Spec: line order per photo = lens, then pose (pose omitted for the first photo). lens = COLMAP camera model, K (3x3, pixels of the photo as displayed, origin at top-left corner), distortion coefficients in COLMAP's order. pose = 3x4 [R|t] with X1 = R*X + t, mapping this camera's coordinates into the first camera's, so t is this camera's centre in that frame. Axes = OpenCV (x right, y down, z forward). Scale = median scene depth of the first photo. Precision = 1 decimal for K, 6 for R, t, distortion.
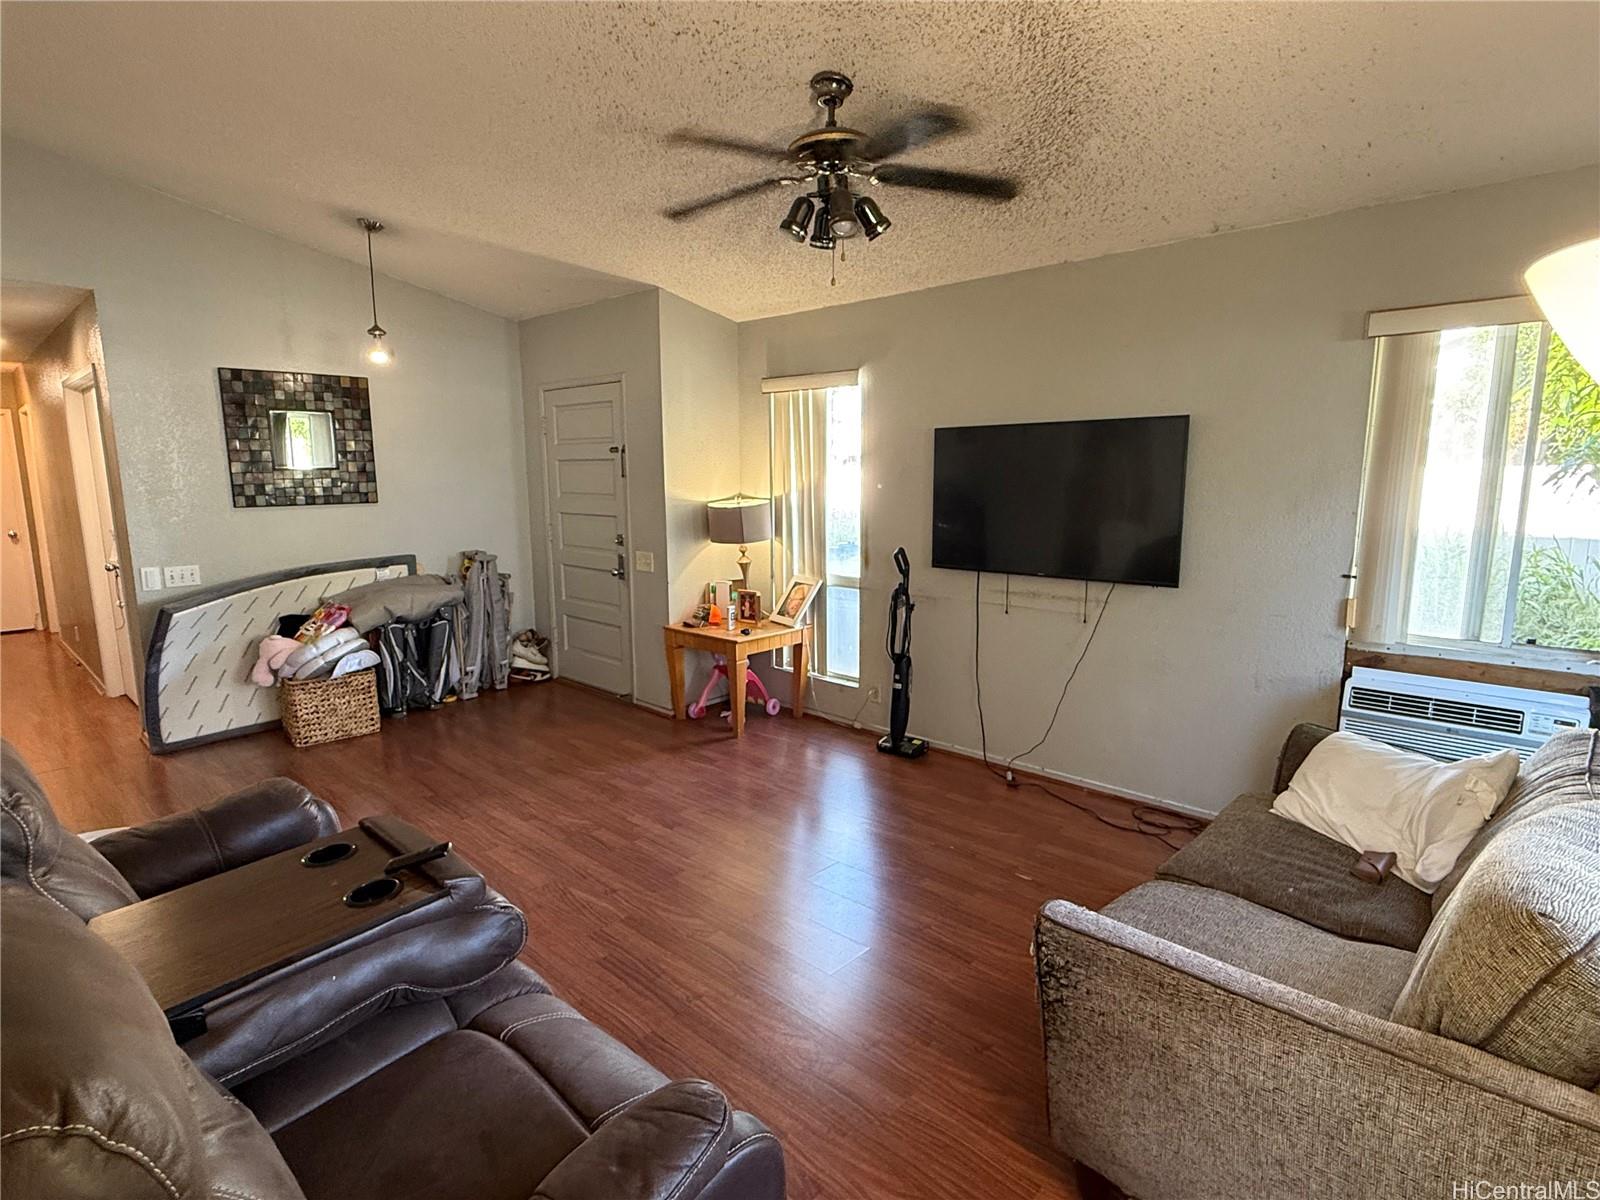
lens RADIAL K [[816.5, 0, 800.0], [0, 816.5, 600.0], [0, 0, 1]] dist [0.004557, 0.000545]
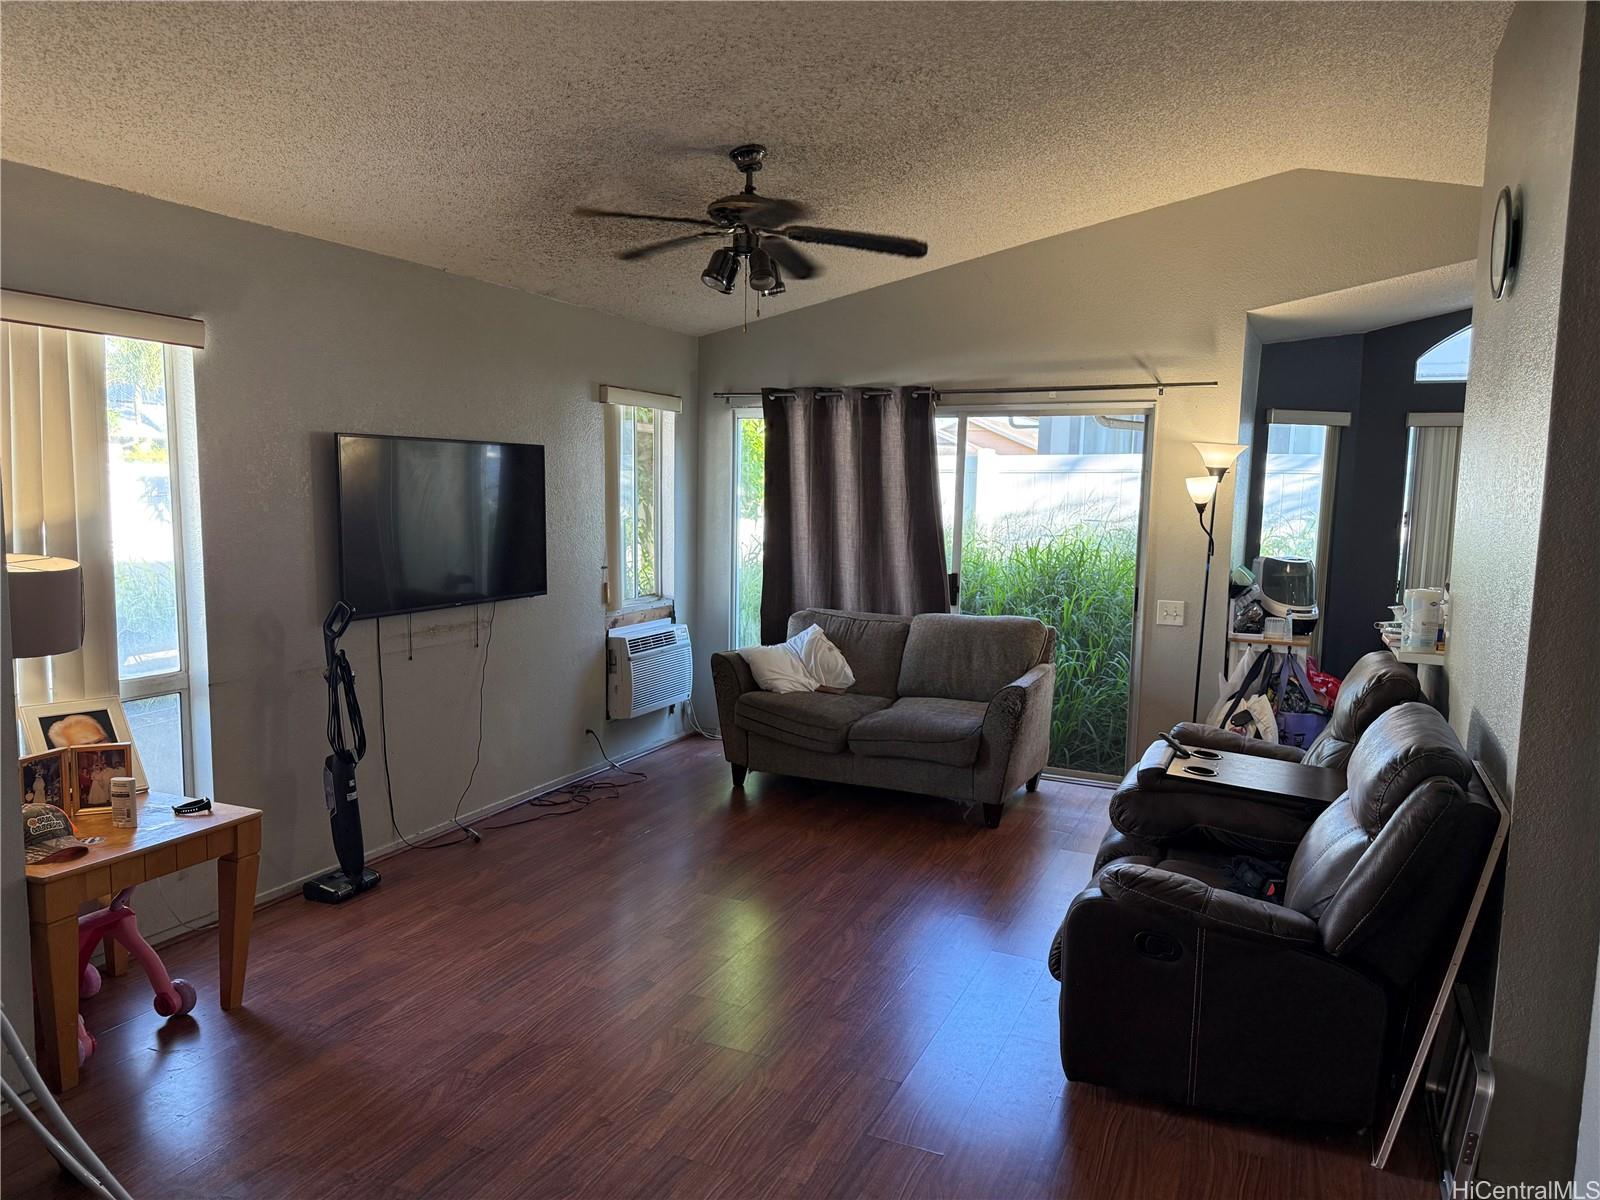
lens RADIAL K [[1107.4, 0, 800.0], [0, 1107.4, 600.0], [0, 0, 1]] dist [0.003282, 0.000704]
pose [[-0.326146, -0.094898, 0.940544, -0.993206], [0.130488, 0.980904, 0.144219, -0.163990], [-0.936270, 0.169767, -0.307535, 1.016860]]
